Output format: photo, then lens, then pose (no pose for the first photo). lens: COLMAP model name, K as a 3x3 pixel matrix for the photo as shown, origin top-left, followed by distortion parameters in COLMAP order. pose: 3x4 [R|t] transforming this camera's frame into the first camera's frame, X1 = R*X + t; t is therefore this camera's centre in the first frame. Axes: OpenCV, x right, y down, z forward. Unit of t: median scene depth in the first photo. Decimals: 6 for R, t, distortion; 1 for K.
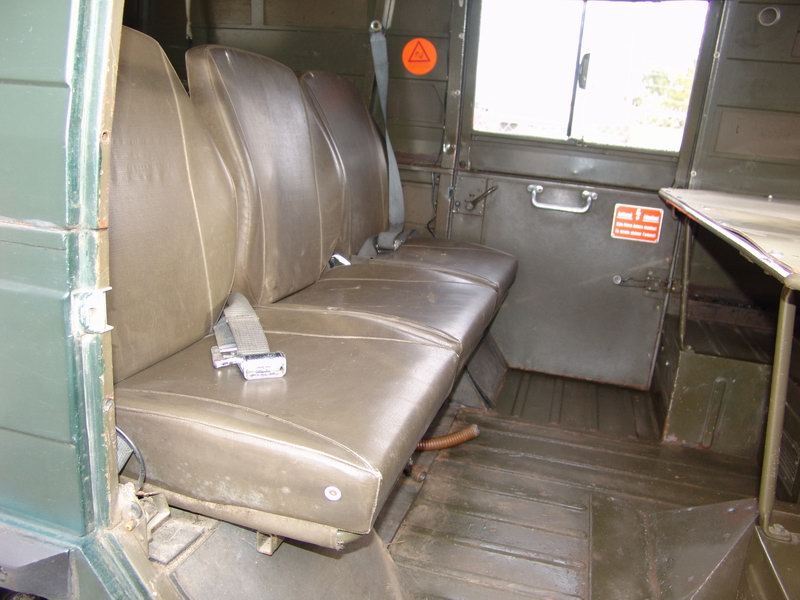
lens RADIAL K [[680.6, 0, 391.4], [0, 680.6, 302.5], [0, 0, 1]] dist [-0.156393, 0.134625]
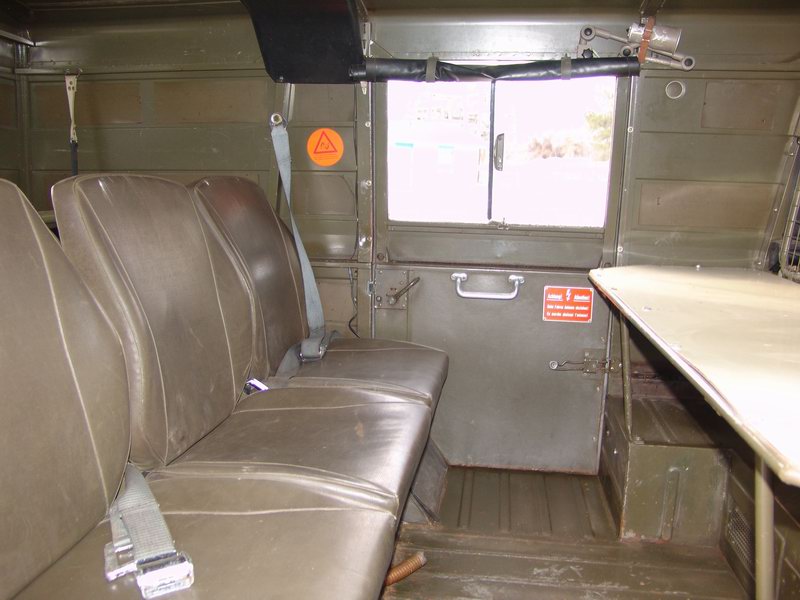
lens RADIAL K [[680.6, 0, 395.4], [0, 680.6, 302.5], [0, 0, 1]] dist [-0.156393, 0.134625]
pose [[0.989742, -0.087163, 0.113201, 0.014171], [0.095570, 0.992881, -0.071088, -0.078693], [-0.106199, 0.081177, 0.991026, 0.069295]]
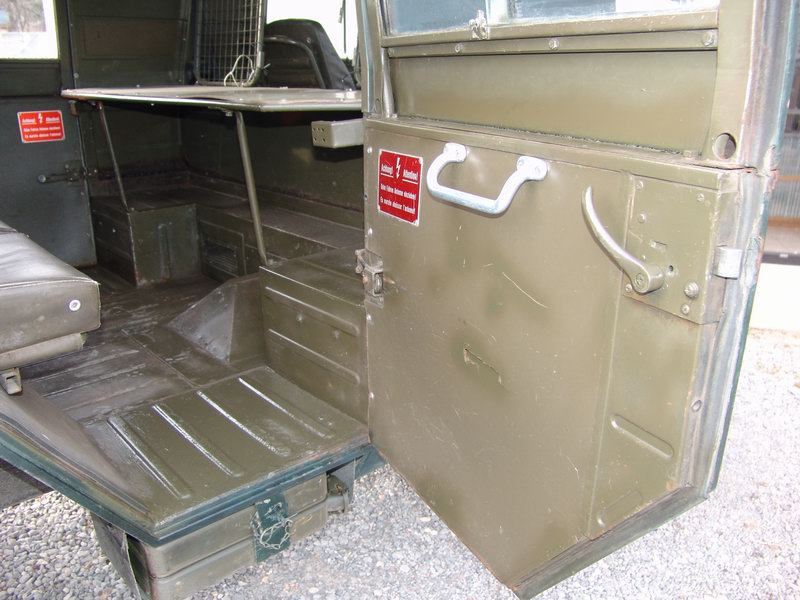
lens RADIAL K [[680.6, 0, 400.7], [0, 680.6, 302.4], [0, 0, 1]] dist [-0.156393, 0.134625]
pose [[0.527374, -0.356466, 0.771238, -0.291134], [0.253986, 0.932366, 0.257264, 0.032433], [-0.810782, 0.060209, 0.582243, -0.142056]]
